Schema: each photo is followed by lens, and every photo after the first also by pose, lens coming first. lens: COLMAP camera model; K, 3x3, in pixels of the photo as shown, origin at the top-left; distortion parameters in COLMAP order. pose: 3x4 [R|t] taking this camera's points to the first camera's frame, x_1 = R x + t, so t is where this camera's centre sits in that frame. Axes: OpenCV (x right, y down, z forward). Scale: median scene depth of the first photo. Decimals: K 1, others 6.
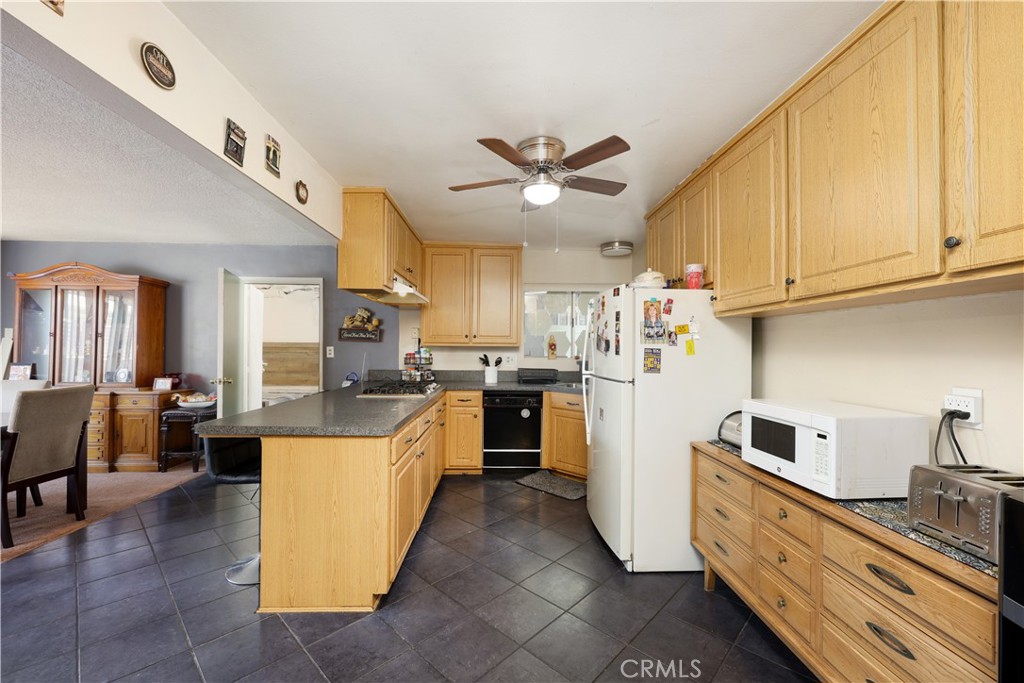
lens RADIAL K [[403.6, 0, 512.5], [0, 403.6, 343.4], [0, 0, 1]] dist [0.006116, -0.000093]
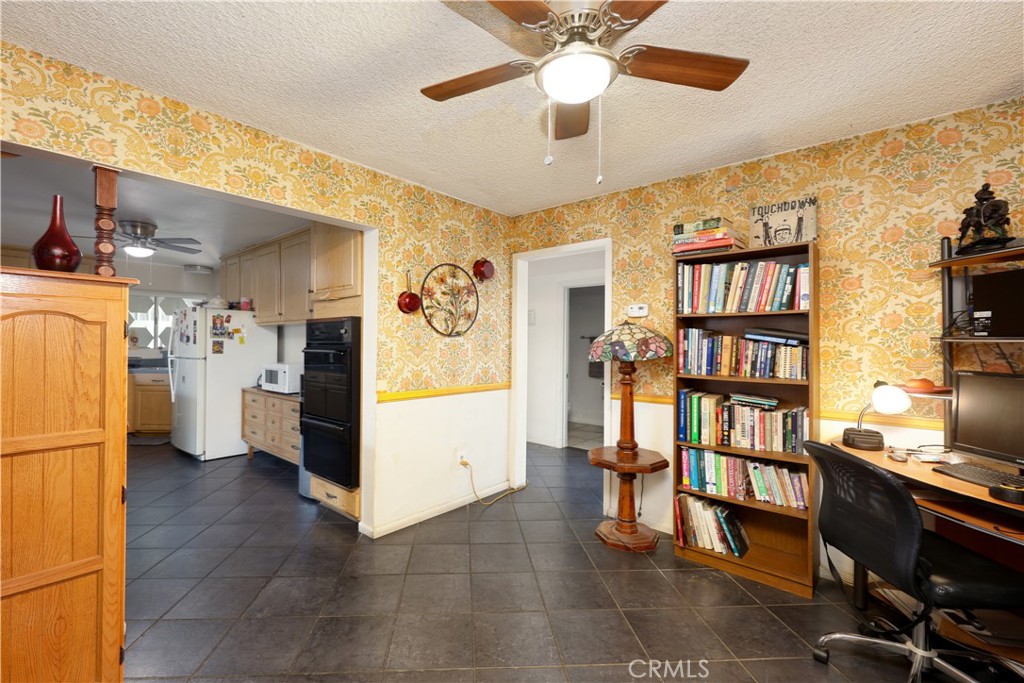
lens RADIAL K [[403.6, 0, 527.9], [0, 403.6, 343.2], [0, 0, 1]] dist [0.006116, -0.000093]
pose [[0.613535, -0.001638, 0.789666, -0.137232], [-0.011257, 0.999878, 0.010820, -0.006745], [-0.789587, -0.015527, 0.613442, -0.685948]]
